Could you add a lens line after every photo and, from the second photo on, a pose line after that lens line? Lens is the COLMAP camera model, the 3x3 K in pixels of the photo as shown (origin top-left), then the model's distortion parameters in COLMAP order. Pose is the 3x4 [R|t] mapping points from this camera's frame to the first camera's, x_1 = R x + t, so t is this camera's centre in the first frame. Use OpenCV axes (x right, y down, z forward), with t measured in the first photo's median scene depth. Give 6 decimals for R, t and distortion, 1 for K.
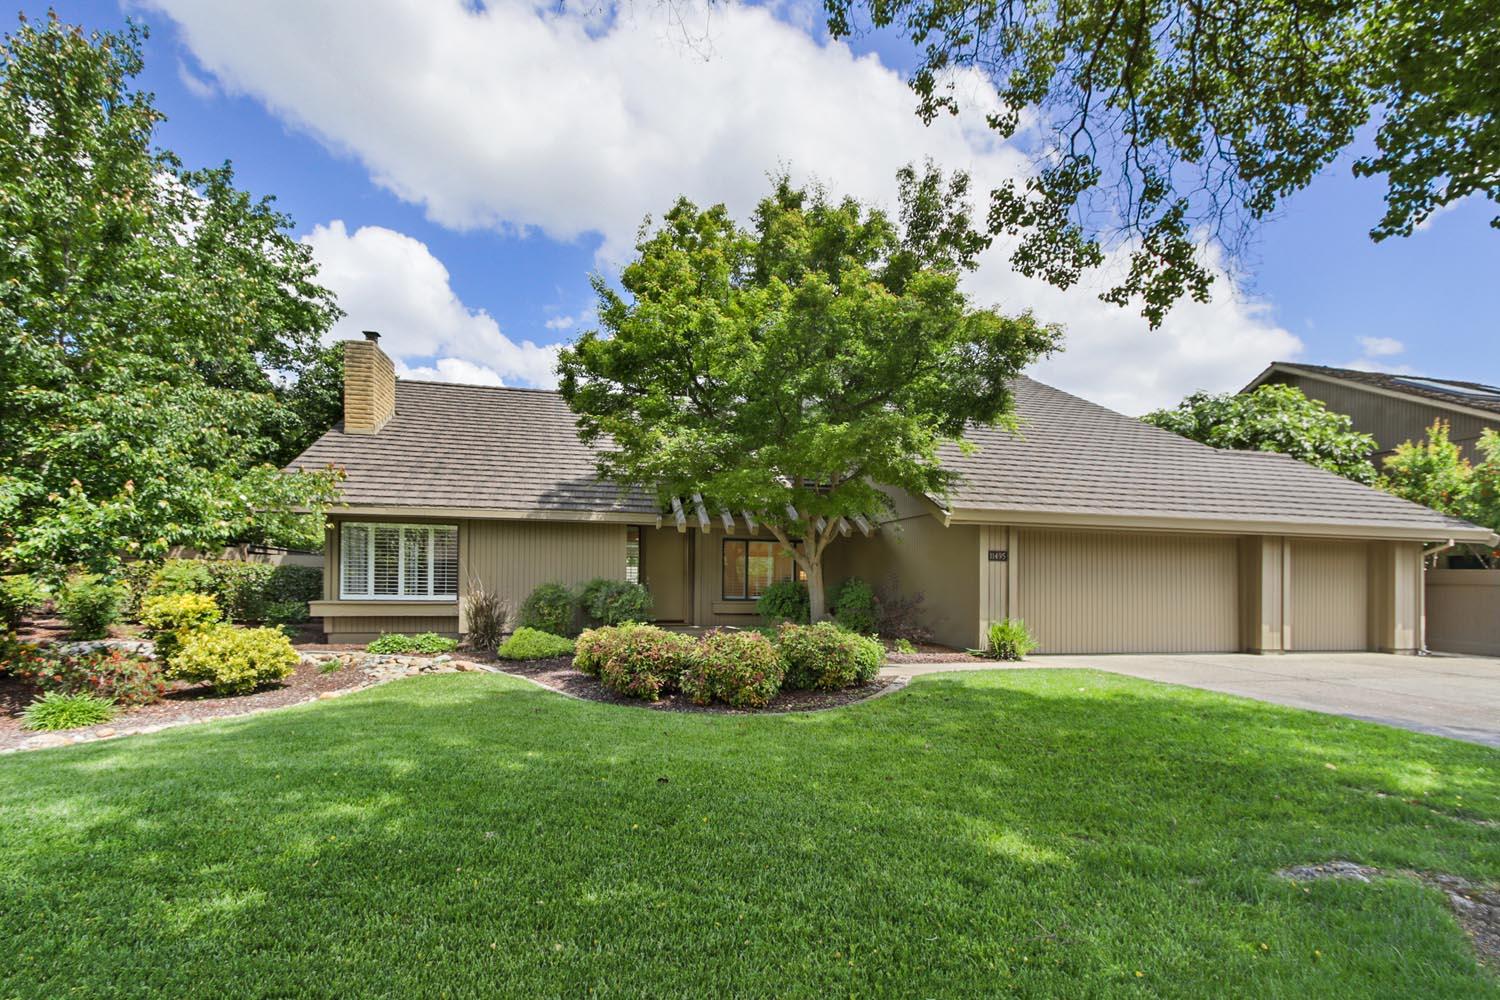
lens RADIAL K [[702.8, 0, 755.6], [0, 702.8, 535.8], [0, 0, 1]] dist [0.004274, 0.001700]
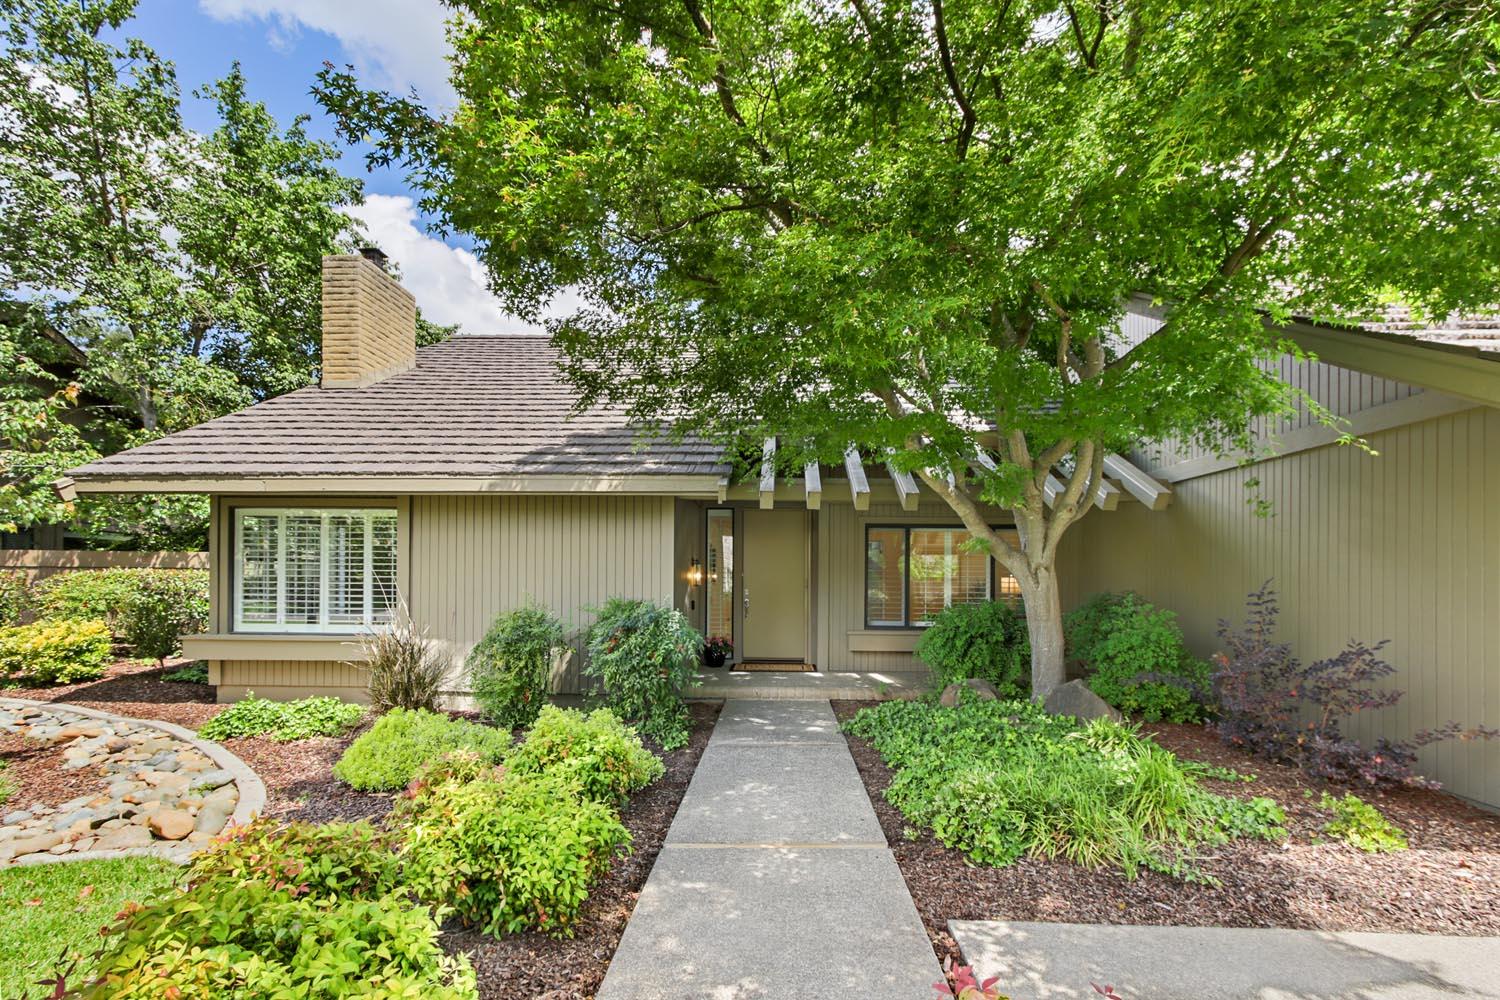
lens RADIAL K [[657.4, 0, 773.4], [0, 657.4, 557.7], [0, 0, 1]] dist [0.003190, 0.000497]
pose [[0.965905, -0.013954, -0.258520, 0.025132], [0.022536, 0.999288, 0.030265, 0.016553], [0.257914, -0.035059, 0.965532, 0.532812]]
